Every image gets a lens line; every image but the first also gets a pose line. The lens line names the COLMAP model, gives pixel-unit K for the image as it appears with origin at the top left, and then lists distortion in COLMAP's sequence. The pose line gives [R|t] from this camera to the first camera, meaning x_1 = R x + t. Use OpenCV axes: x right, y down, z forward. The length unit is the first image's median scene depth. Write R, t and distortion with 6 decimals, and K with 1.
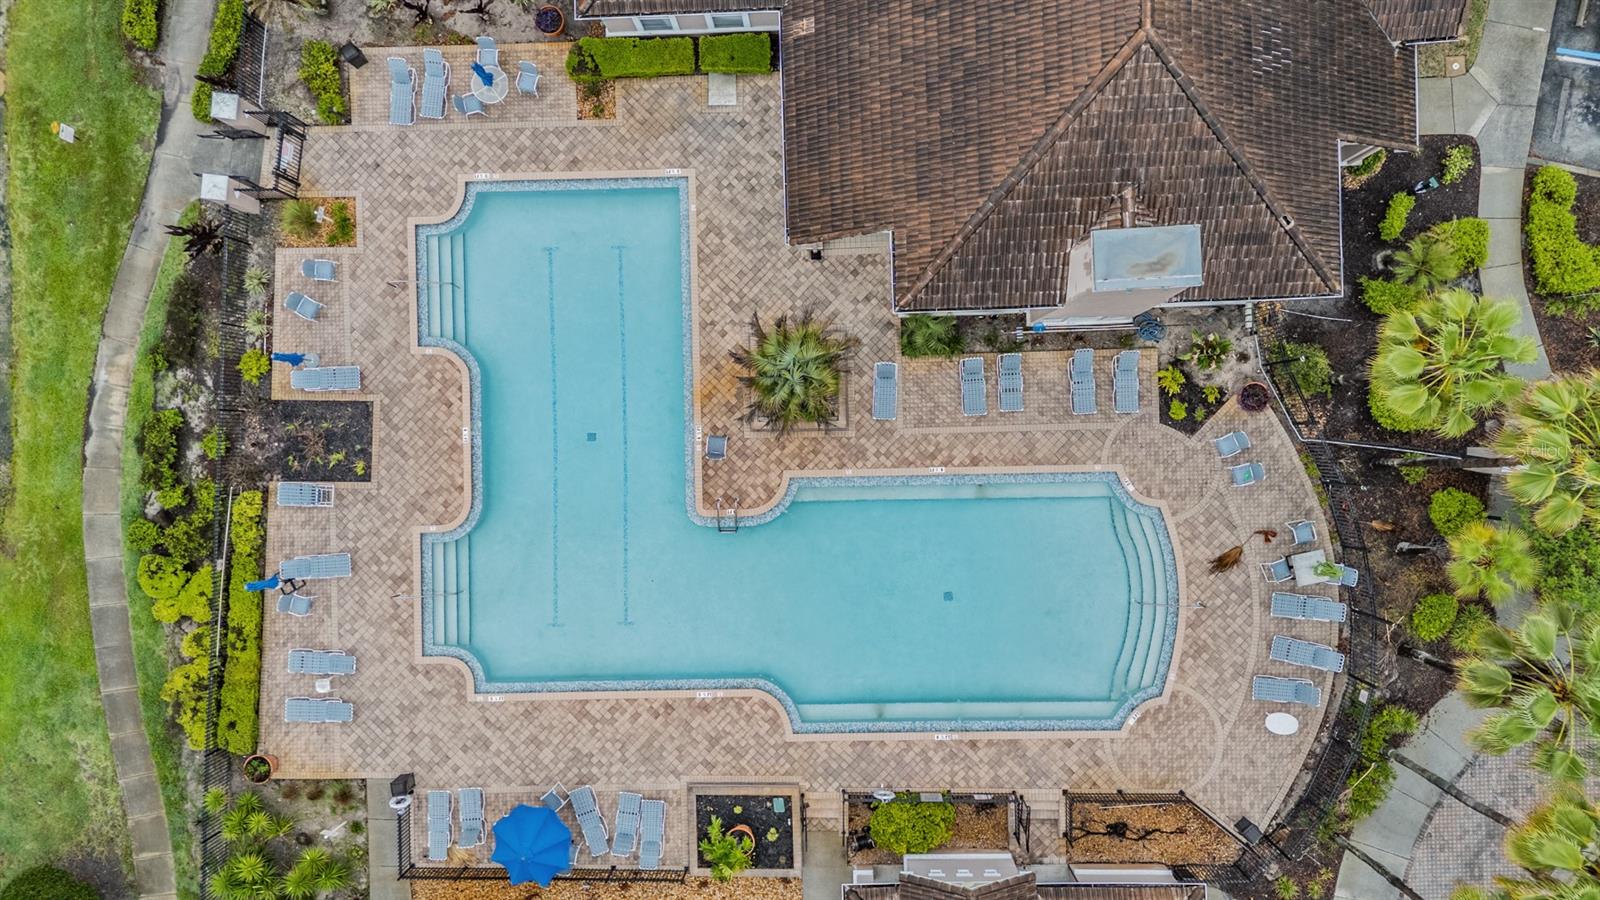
lens RADIAL K [[1163.9, 0, 798.3], [0, 1163.9, 450.6], [0, 0, 1]] dist [0.046657, -0.008456]
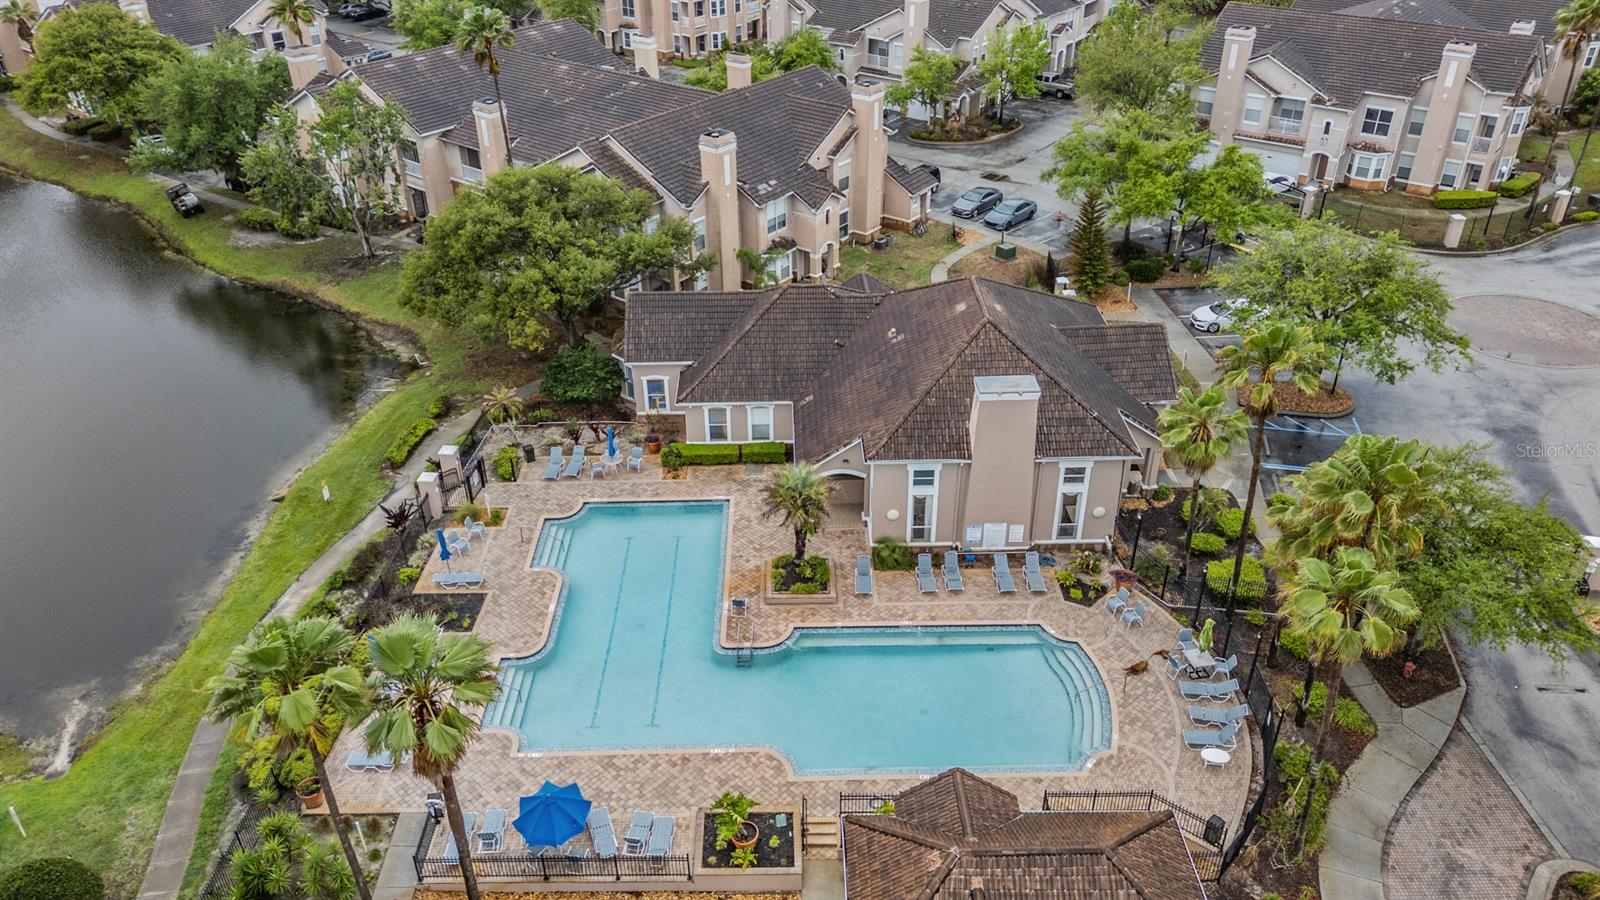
lens RADIAL K [[1163.9, 0, 802.8], [0, 1163.9, 450.5], [0, 0, 1]] dist [0.046657, -0.008456]
pose [[0.999675, 0.023426, 0.010094, -0.015182], [-0.003664, 0.523506, -0.852014, 1.037915], [-0.025244, 0.851700, 0.523421, 0.141133]]
